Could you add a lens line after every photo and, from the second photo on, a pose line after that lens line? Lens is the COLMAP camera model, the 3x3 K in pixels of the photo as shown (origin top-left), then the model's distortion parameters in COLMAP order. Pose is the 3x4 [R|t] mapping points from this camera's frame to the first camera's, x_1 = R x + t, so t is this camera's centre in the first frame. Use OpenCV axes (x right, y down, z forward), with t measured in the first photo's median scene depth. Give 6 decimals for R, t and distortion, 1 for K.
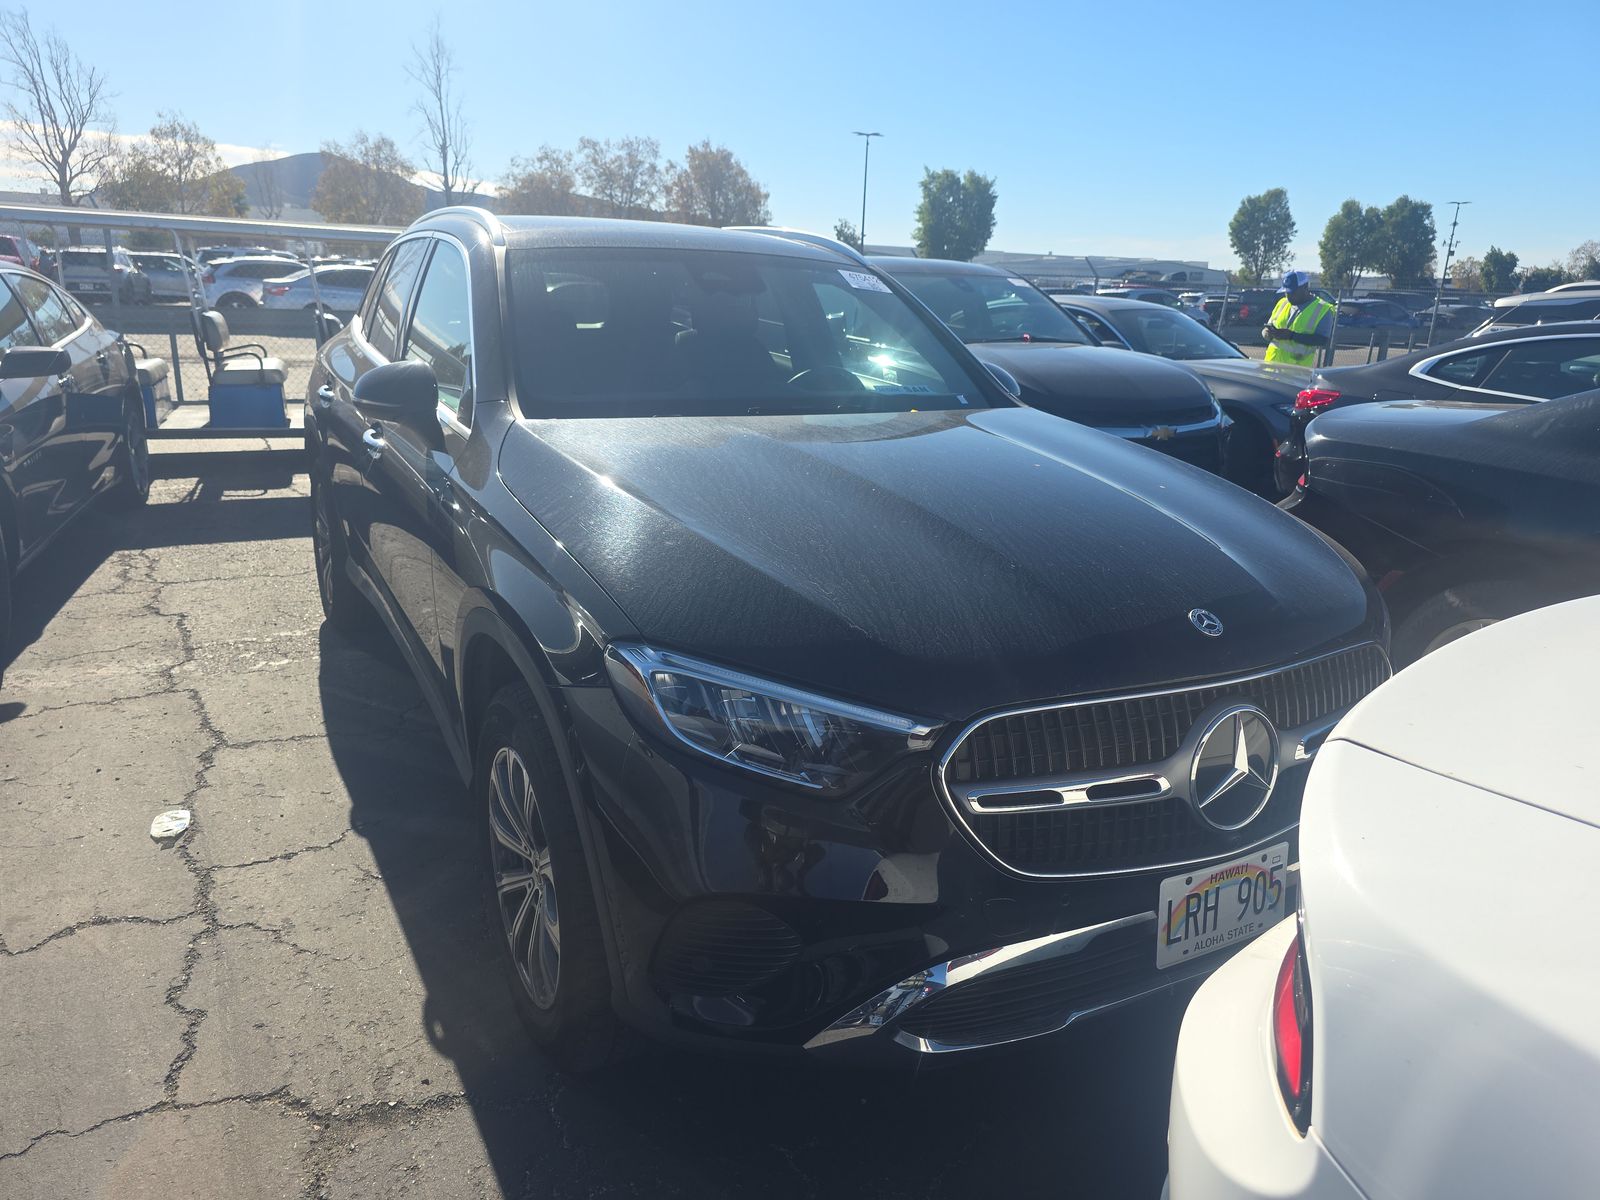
lens RADIAL K [[1098.7, 0, 800.0], [0, 1098.7, 600.0], [0, 0, 1]] dist [0.053704, -0.050188]
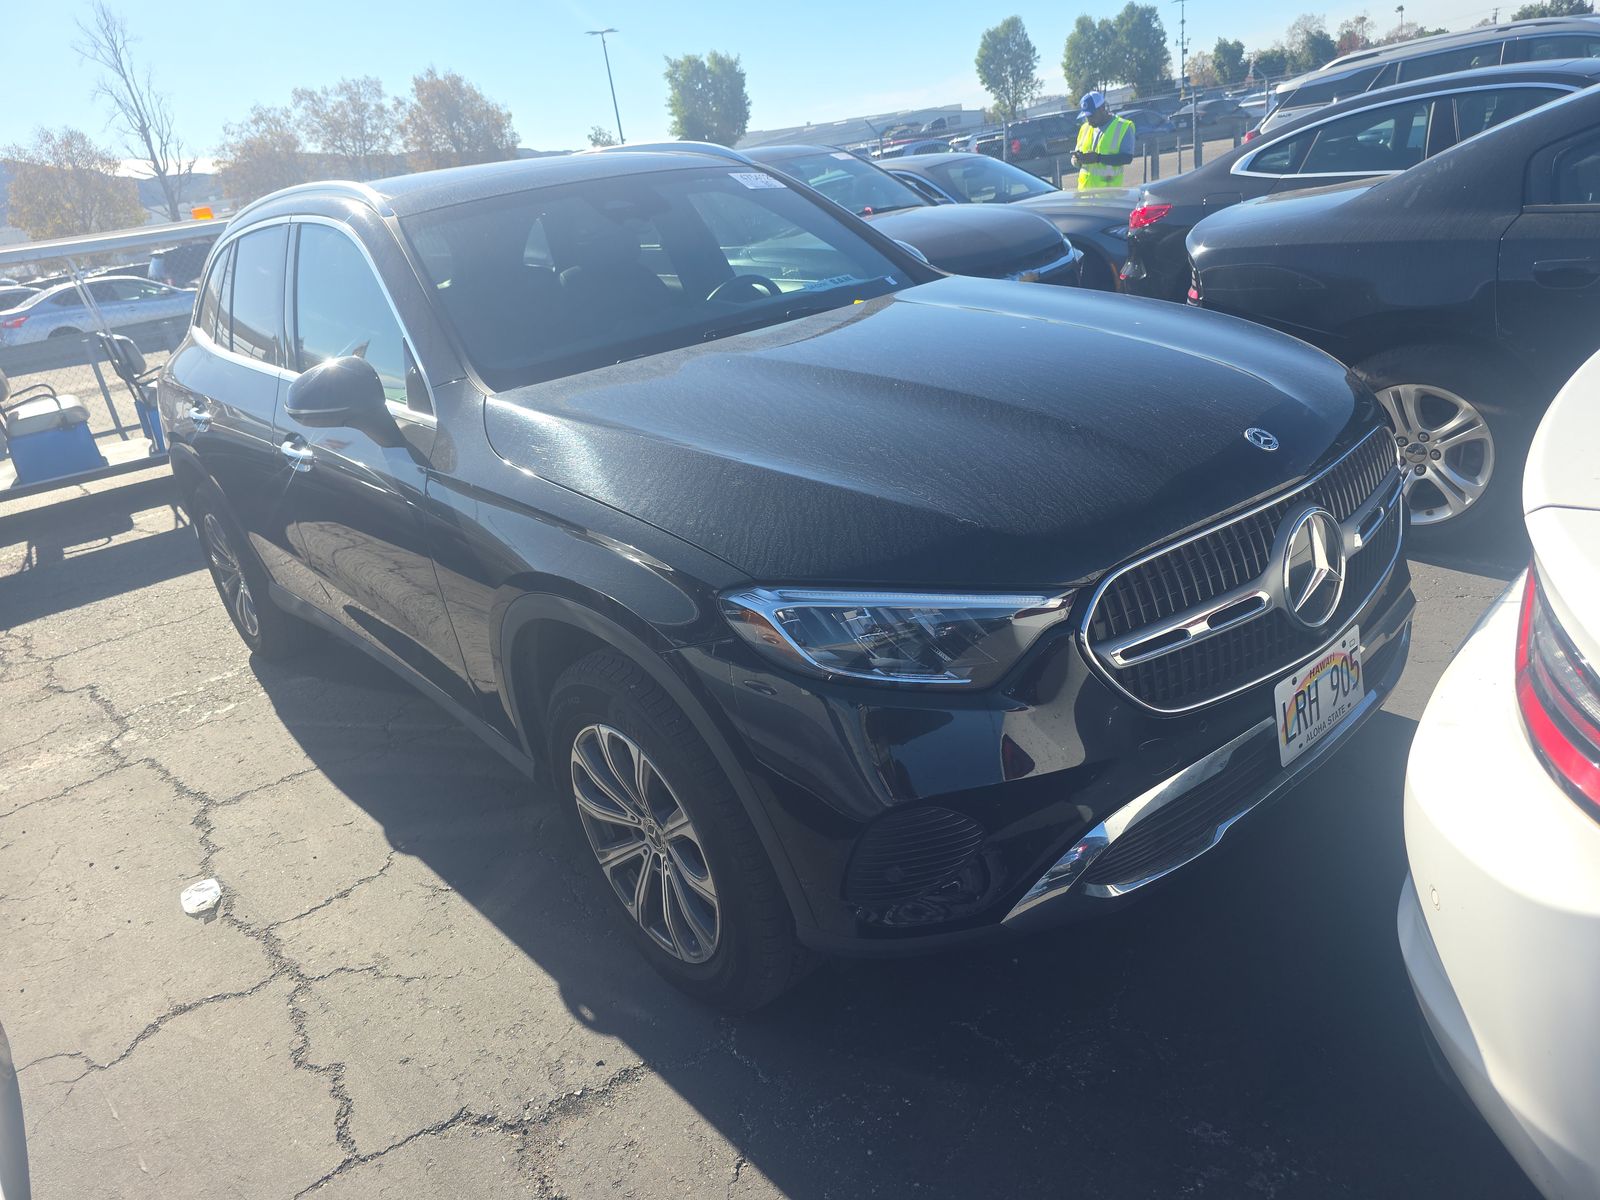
lens RADIAL K [[1098.7, 0, 800.0], [0, 1098.7, 600.0], [0, 0, 1]] dist [0.053704, -0.050188]
pose [[0.964223, -0.237506, 0.117753, -0.125685], [0.226937, 0.969124, 0.096430, -0.019198], [-0.137020, -0.066257, 0.988350, 0.009398]]
